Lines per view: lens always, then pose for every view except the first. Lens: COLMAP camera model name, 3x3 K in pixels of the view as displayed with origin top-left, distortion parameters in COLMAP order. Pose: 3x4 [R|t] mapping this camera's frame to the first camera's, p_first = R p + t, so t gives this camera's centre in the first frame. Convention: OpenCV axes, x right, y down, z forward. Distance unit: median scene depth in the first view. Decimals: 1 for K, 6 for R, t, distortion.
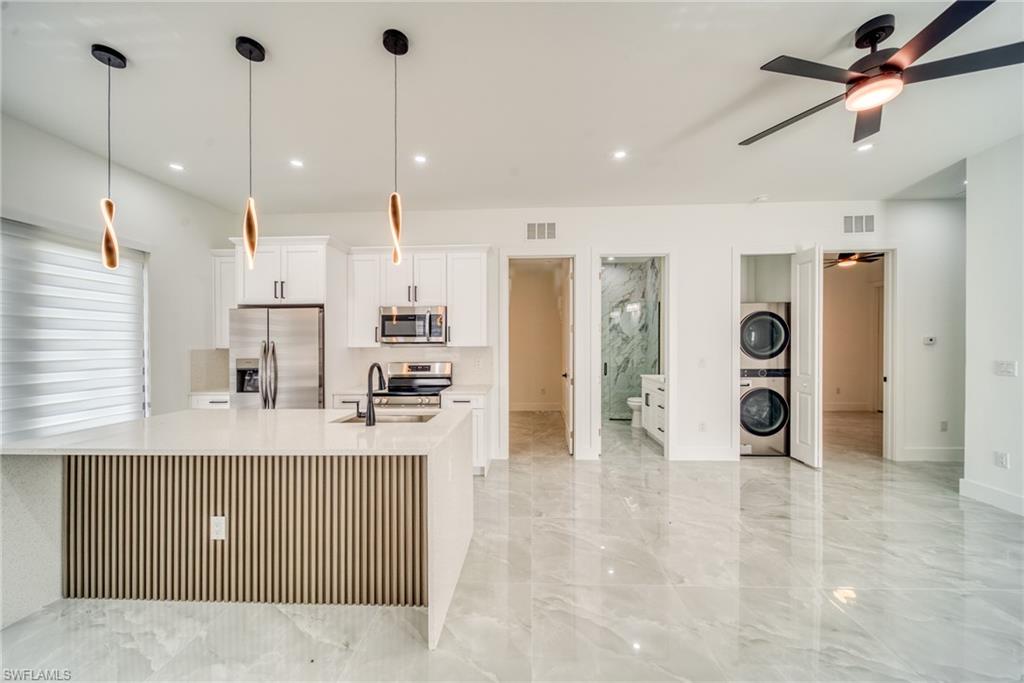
lens RADIAL K [[364.2, 0, 521.0], [0, 364.2, 342.9], [0, 0, 1]] dist [0.000888, -0.001082]
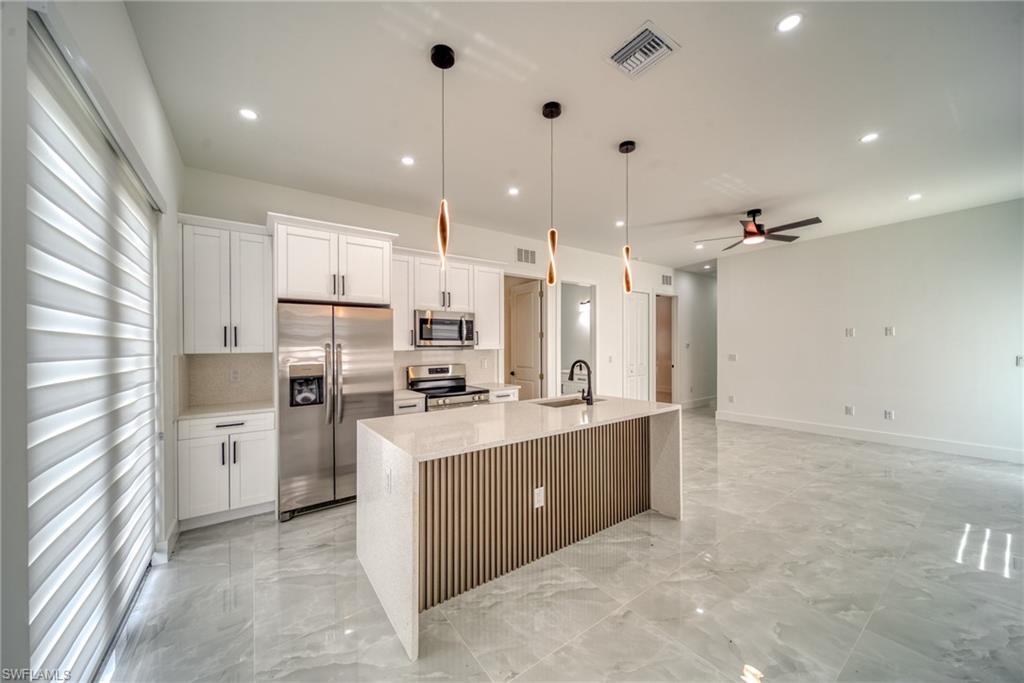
lens RADIAL K [[364.2, 0, 520.1], [0, 364.2, 346.8], [0, 0, 1]] dist [0.000888, -0.001082]
pose [[0.783634, -0.000331, 0.621223, -0.793708], [0.002362, 0.999994, -0.002446, 0.005033], [-0.621218, 0.003384, 0.783630, 0.043328]]
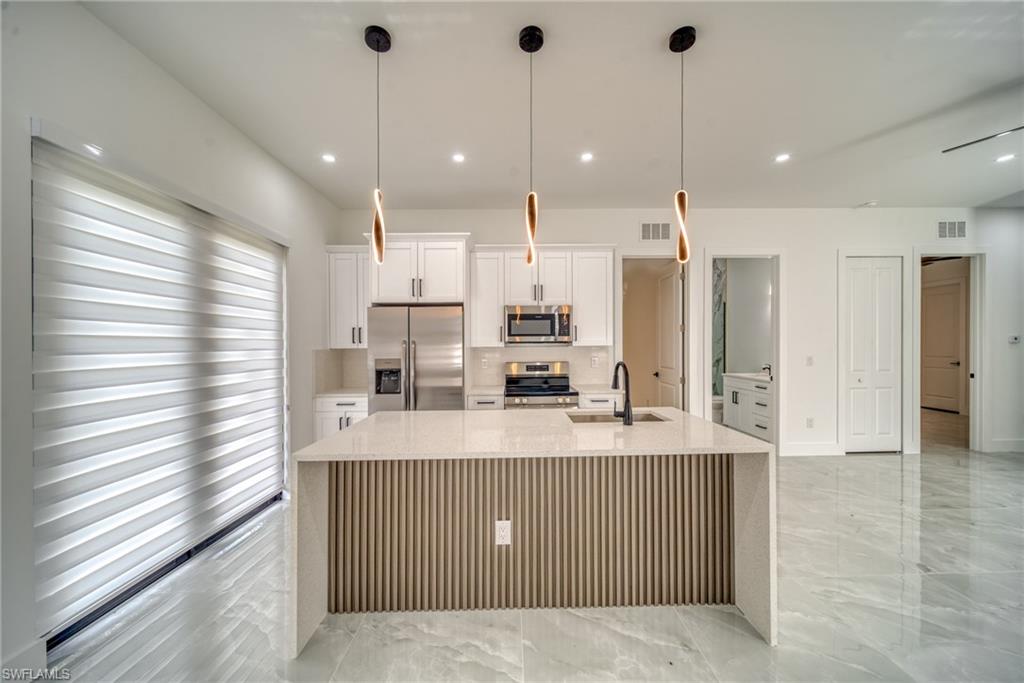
lens RADIAL K [[364.2, 0, 520.6], [0, 364.2, 342.7], [0, 0, 1]] dist [0.000888, -0.001082]
pose [[0.998282, -0.002115, 0.058561, -0.408630], [0.002226, 0.999996, -0.001838, 0.002867], [-0.058557, 0.001966, 0.998282, 0.015088]]
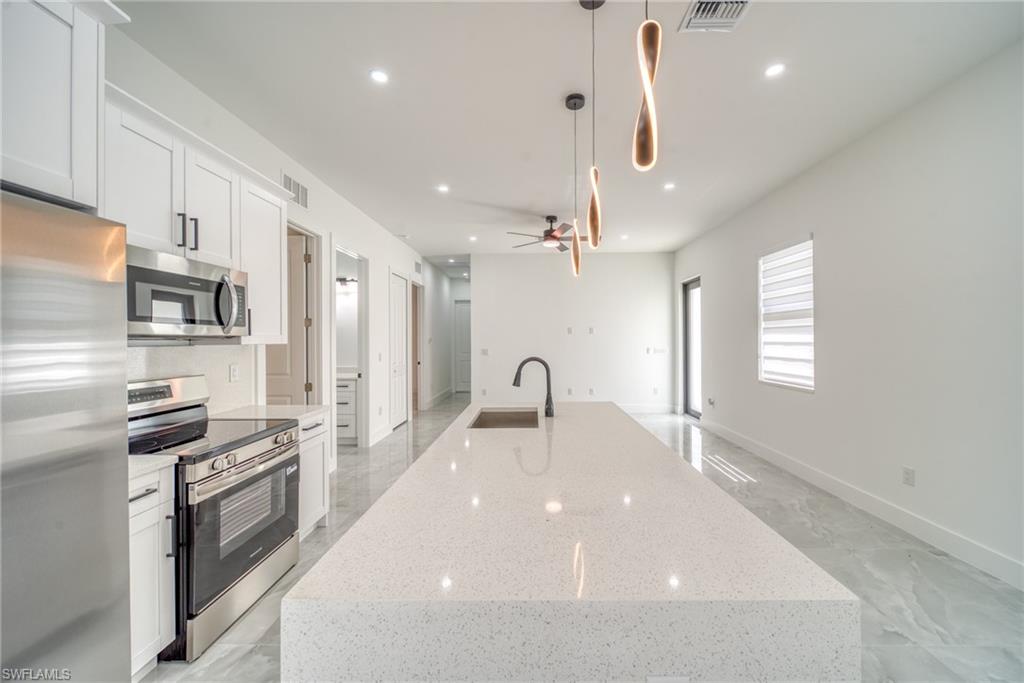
lens RADIAL K [[380.1, 0, 528.4], [0, 380.1, 339.0], [0, 0, 1]] dist [-0.001780, -0.000658]
pose [[-0.026888, 0.010096, 0.999587, -0.806172], [0.002498, 0.999947, -0.010032, 0.008926], [-0.999635, 0.002227, -0.026912, 0.583336]]
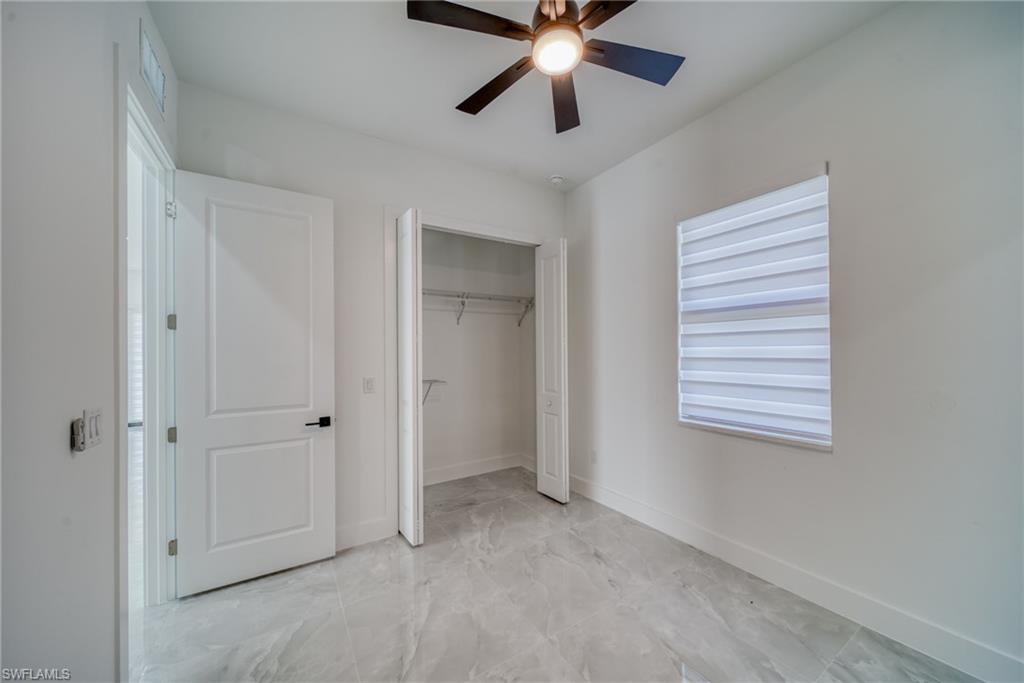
lens RADIAL K [[364.2, 0, 497.3], [0, 364.2, 350.4], [0, 0, 1]] dist [0.000888, -0.001082]
pose [[-0.524192, 0.011424, 0.851524, -0.105983], [0.006272, 0.999935, -0.009555, 0.000661], [-0.851577, 0.000332, -0.524229, 0.505790]]
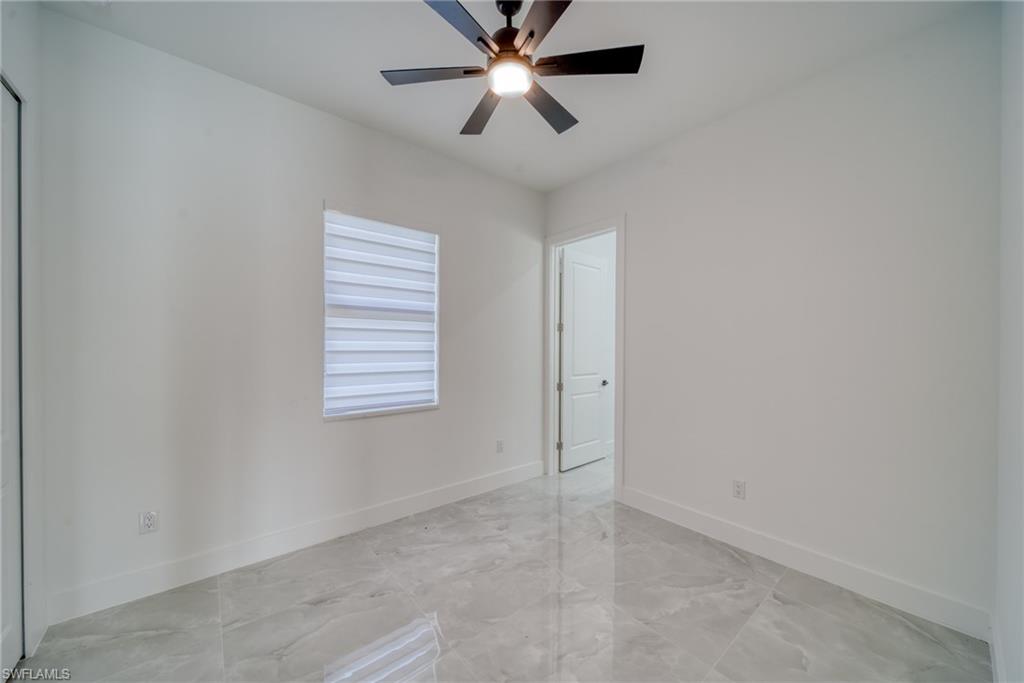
lens RADIAL K [[364.2, 0, 521.6], [0, 364.2, 358.7], [0, 0, 1]] dist [0.000888, -0.001082]
pose [[-0.752189, 0.019784, -0.658651, 0.447359], [0.008629, 0.999759, 0.020176, 0.012723], [0.658891, 0.009493, -0.752178, 0.577518]]
